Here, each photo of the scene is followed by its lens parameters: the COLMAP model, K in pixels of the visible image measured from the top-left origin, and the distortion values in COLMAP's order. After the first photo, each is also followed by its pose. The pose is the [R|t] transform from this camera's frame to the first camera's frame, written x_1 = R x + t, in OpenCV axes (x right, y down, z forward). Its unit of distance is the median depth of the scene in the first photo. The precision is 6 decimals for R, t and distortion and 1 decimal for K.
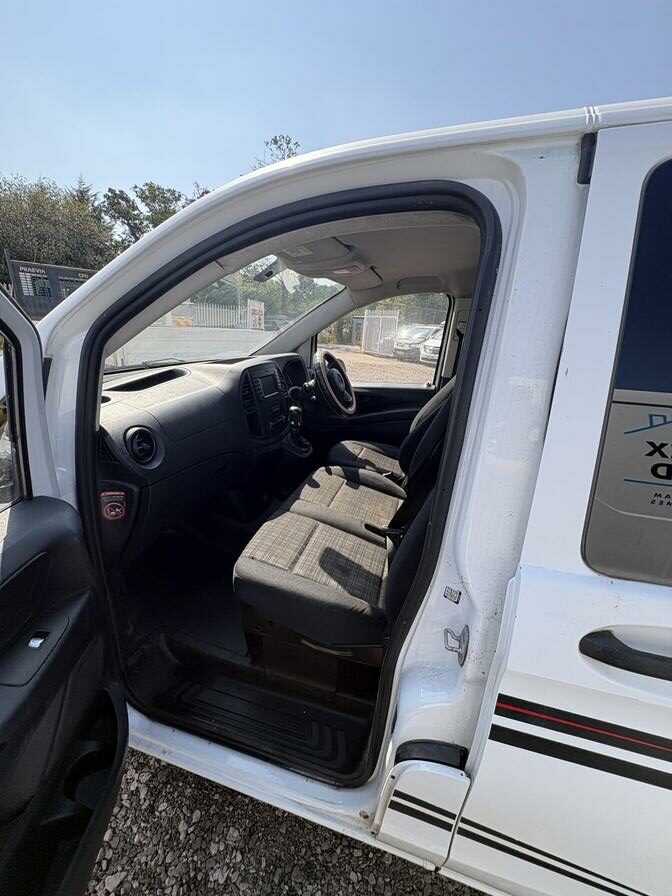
lens RADIAL K [[357.6, 0, 338.0], [0, 357.6, 446.9], [0, 0, 1]] dist [0.006575, -0.001297]
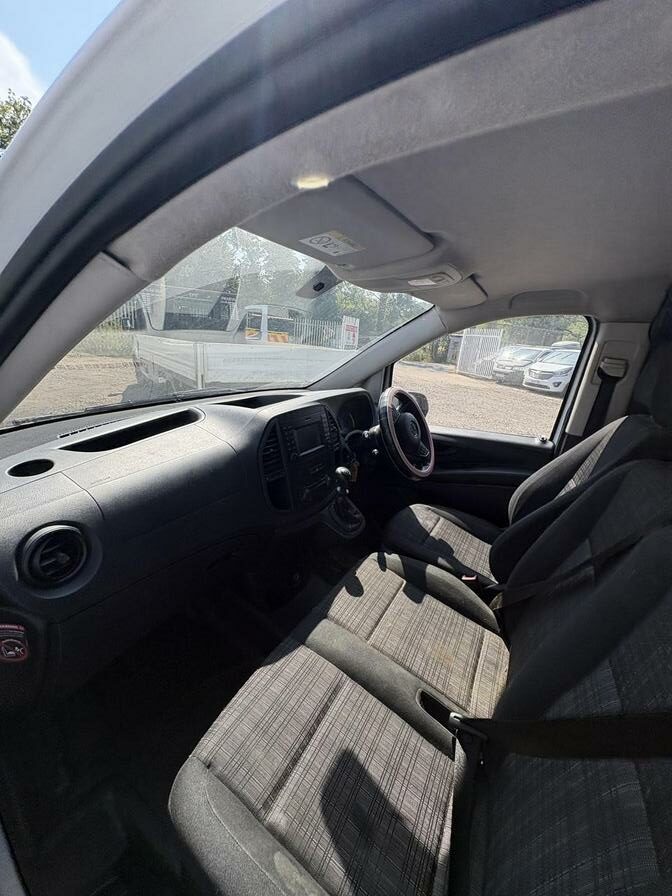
lens RADIAL K [[357.6, 0, 339.4], [0, 357.6, 448.4], [0, 0, 1]] dist [0.006575, -0.001297]
pose [[0.969113, 0.090527, -0.229400, 0.033403], [-0.099332, 0.994685, -0.027106, -0.126210], [0.225727, 0.049055, 0.972955, 0.278895]]
